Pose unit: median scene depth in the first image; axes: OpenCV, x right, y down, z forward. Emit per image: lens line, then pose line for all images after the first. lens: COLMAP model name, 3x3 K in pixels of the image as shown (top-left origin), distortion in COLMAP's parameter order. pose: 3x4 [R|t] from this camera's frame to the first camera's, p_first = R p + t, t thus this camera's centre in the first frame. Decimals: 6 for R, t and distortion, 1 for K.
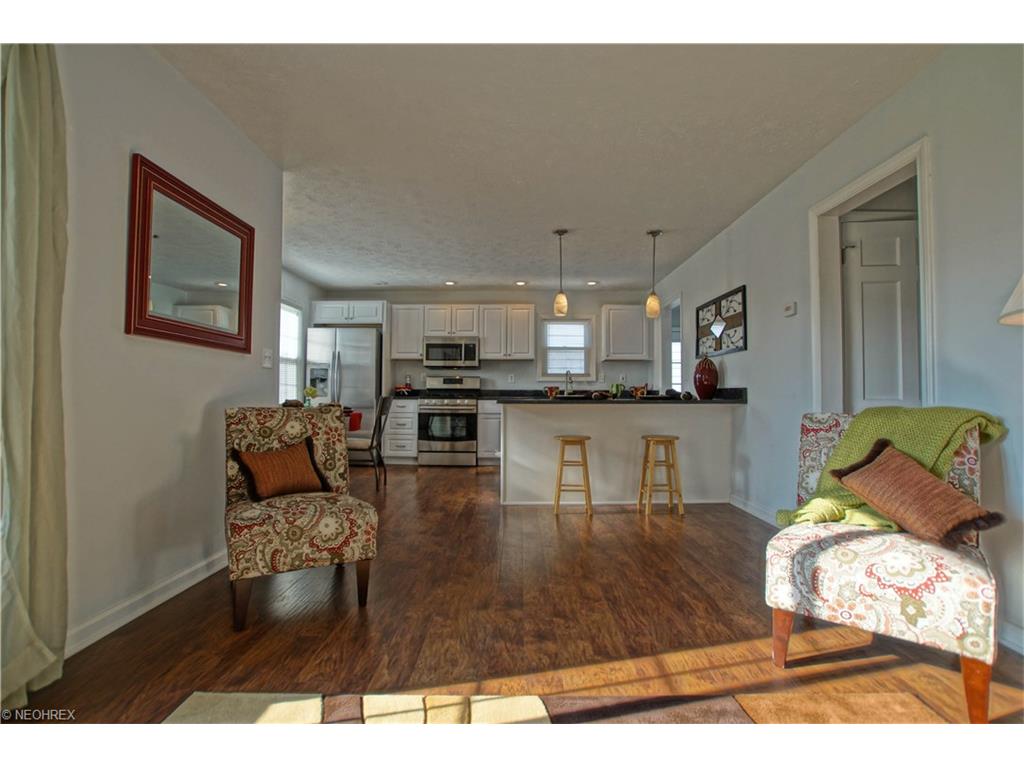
lens RADIAL K [[505.4, 0, 503.9], [0, 505.4, 380.9], [0, 0, 1]] dist [-0.025106, -0.000649]
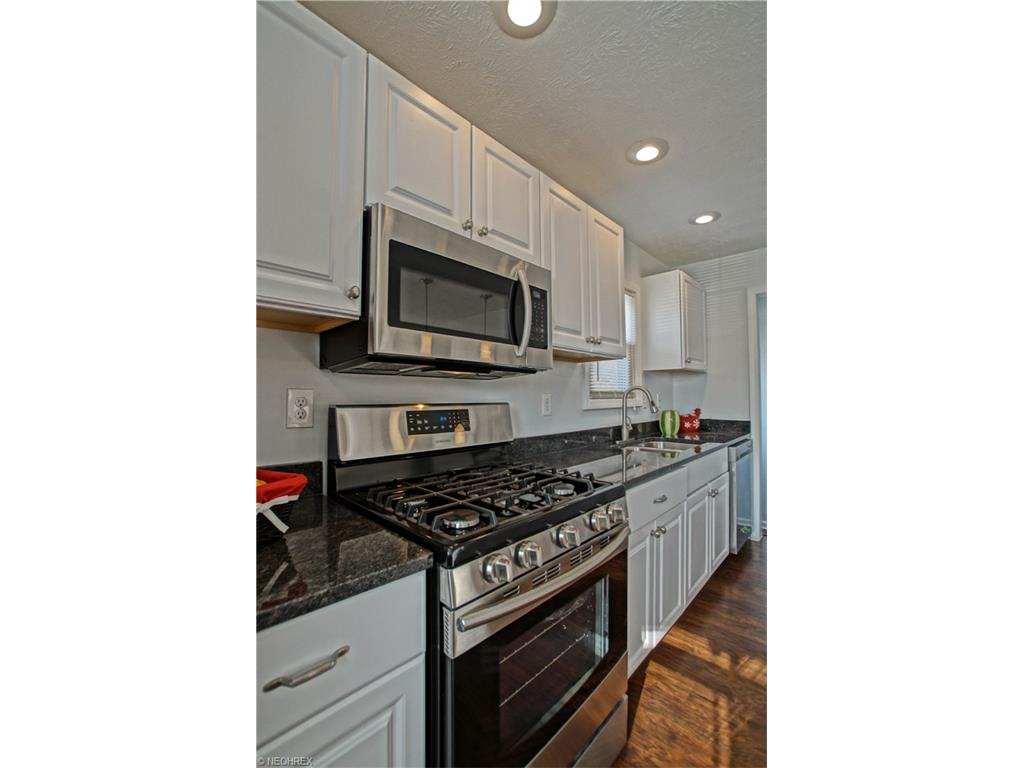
lens RADIAL K [[371.1, 0, 506.9], [0, 371.1, 390.0], [0, 0, 1]] dist [-0.019021, -0.000023]
pose [[0.673066, 0.007112, 0.739548, -0.228196], [-0.009338, 0.999956, -0.001118, -0.015933], [-0.739523, -0.006153, 0.673103, 0.866063]]
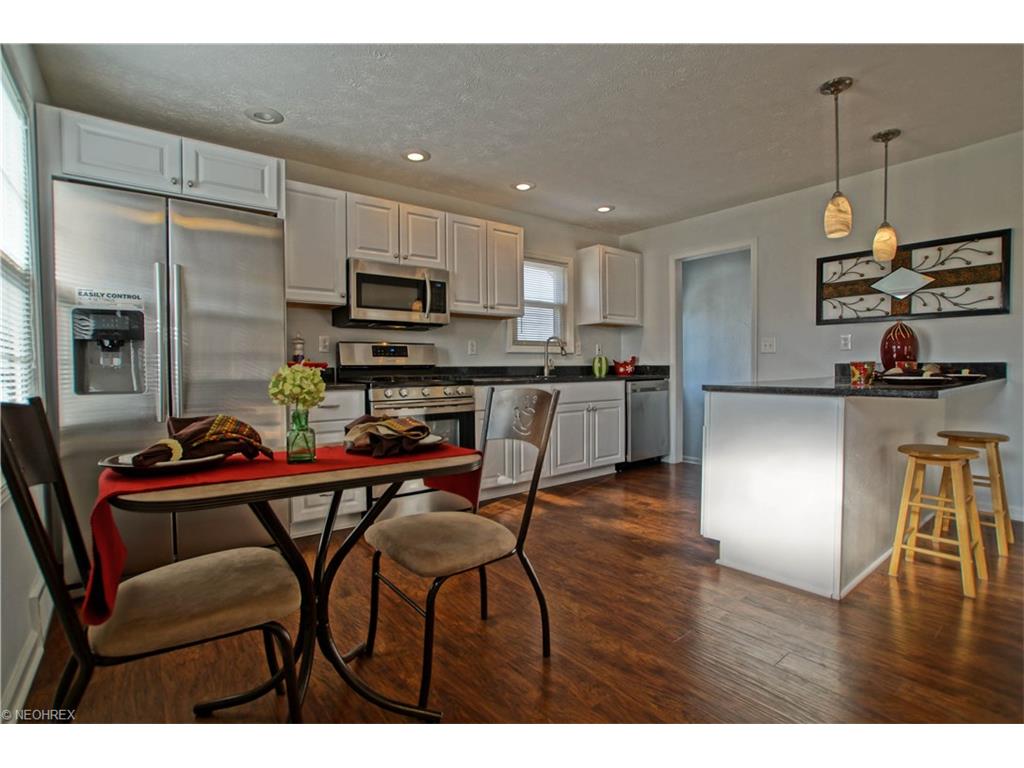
lens RADIAL K [[505.4, 0, 514.6], [0, 505.4, 385.1], [0, 0, 1]] dist [-0.025106, -0.000649]
pose [[0.765507, -0.033368, 0.642562, -0.350292], [-0.004044, 0.998385, 0.056664, 0.005743], [-0.643415, -0.045975, 0.764136, 0.527402]]
